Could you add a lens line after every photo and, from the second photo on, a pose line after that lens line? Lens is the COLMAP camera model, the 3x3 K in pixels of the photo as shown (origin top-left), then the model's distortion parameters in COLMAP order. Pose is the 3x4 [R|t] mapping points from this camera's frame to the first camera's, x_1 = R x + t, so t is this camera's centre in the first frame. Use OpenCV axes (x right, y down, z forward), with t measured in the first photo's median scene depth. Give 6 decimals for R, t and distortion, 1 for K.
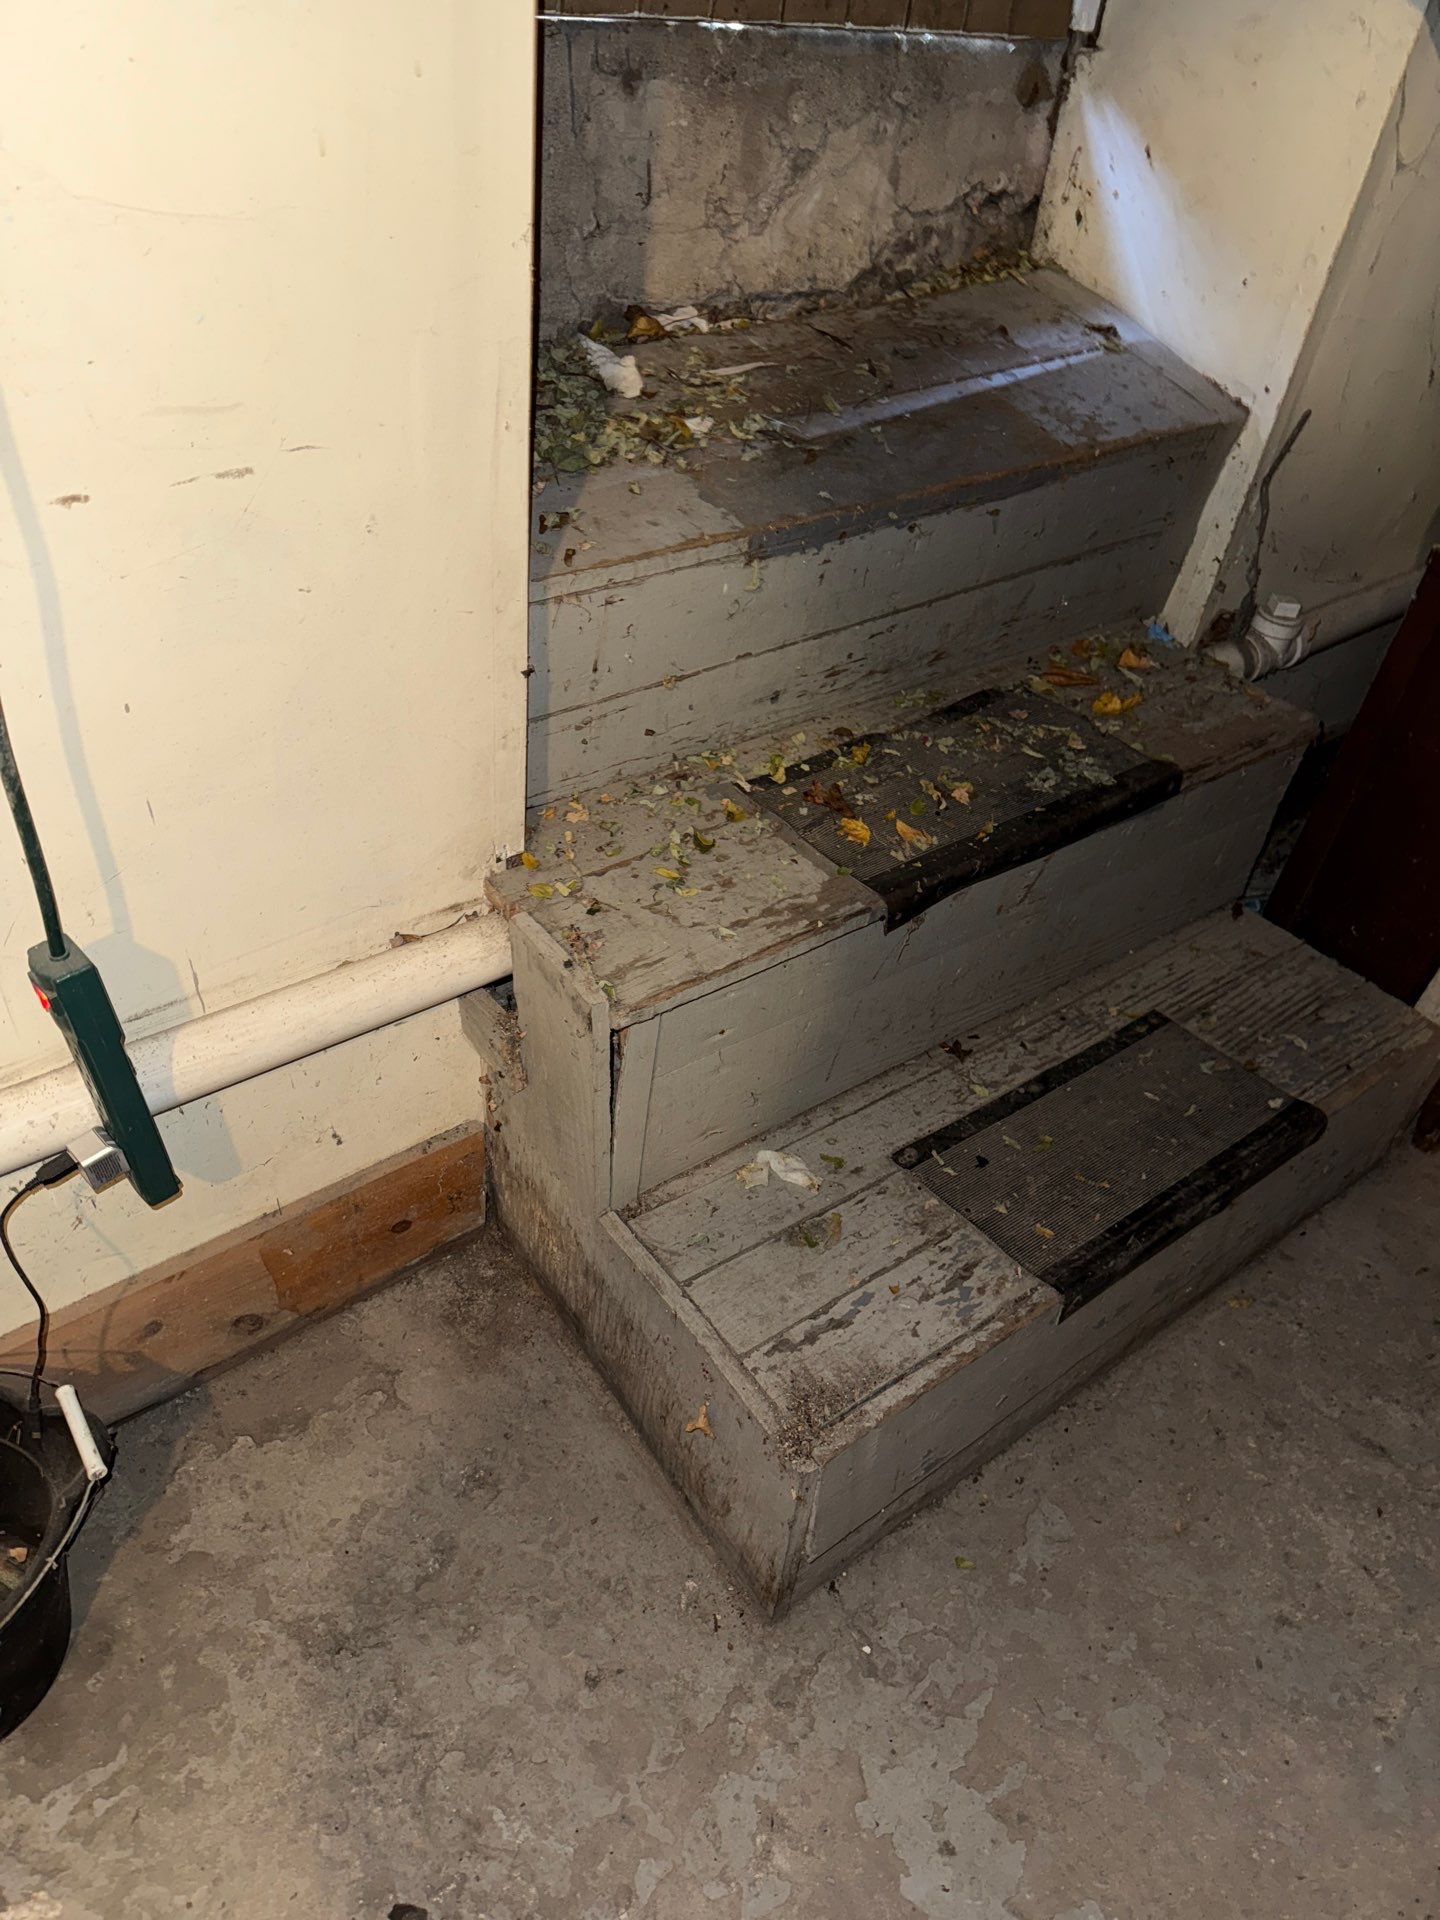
lens RADIAL K [[1375.5, 0, 696.6], [0, 1375.5, 978.6], [0, 0, 1]] dist [0.044728, -0.071262]
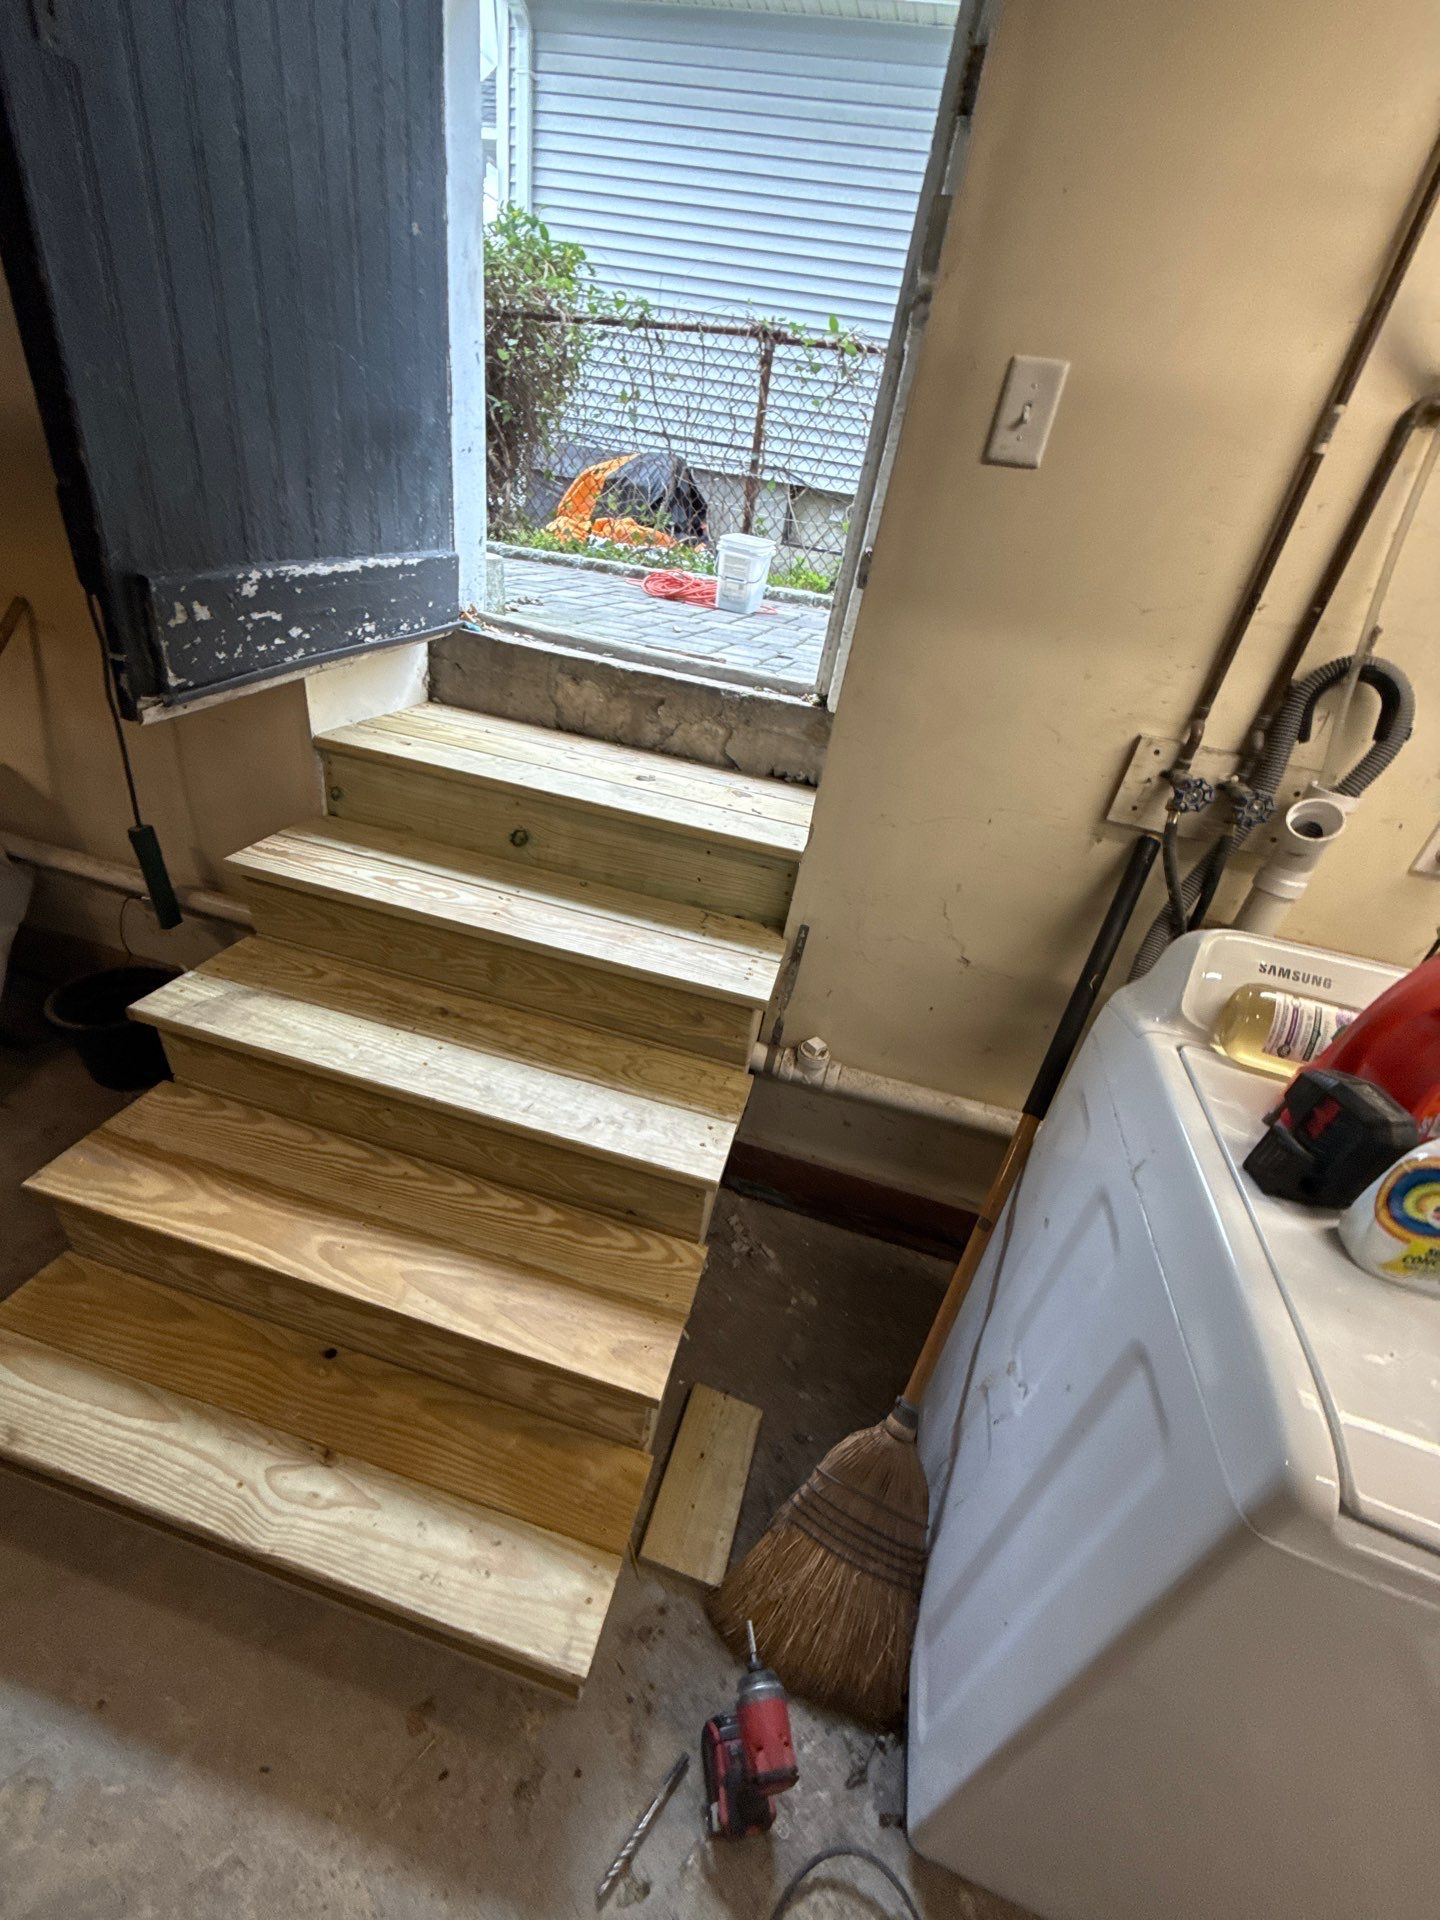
lens RADIAL K [[774.2, 0, 724.7], [0, 774.2, 965.1], [0, 0, 1]] dist [-0.010551, 0.000620]
pose [[0.619569, 0.394983, -0.678324, 1.221588], [-0.576019, 0.815840, -0.051068, -0.317347], [0.533233, 0.422367, 0.732986, 0.352933]]
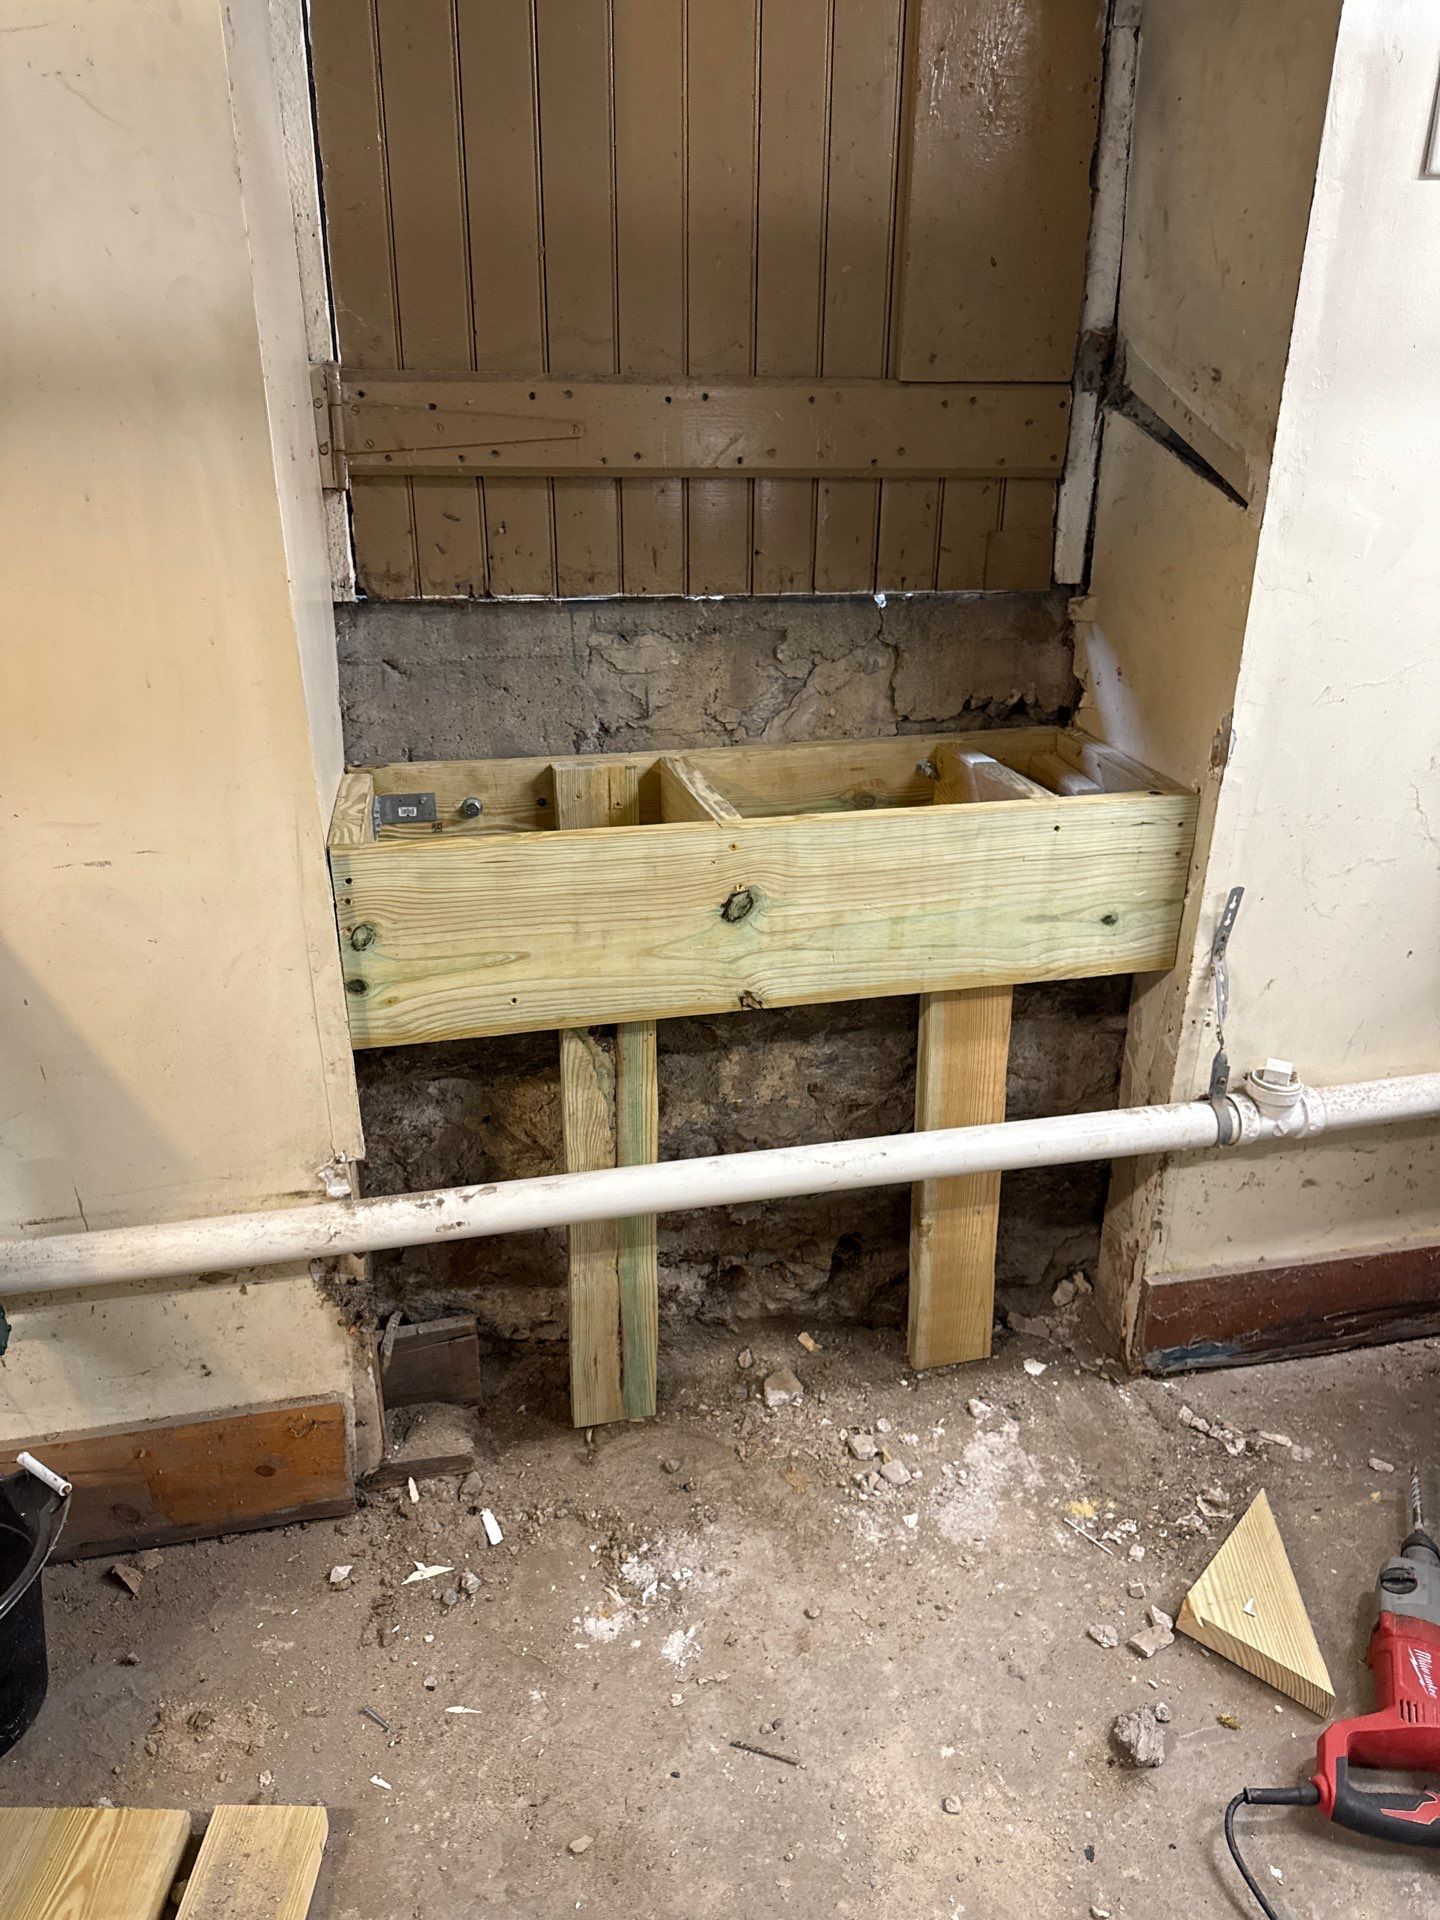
lens RADIAL K [[1375.5, 0, 718.8], [0, 1375.5, 958.5], [0, 0, 1]] dist [0.044728, -0.071262]
pose [[0.901558, 0.068817, -0.427150, 0.642518], [-0.207380, 0.935203, -0.287035, 0.029482], [0.379719, 0.347362, 0.857411, -0.035086]]
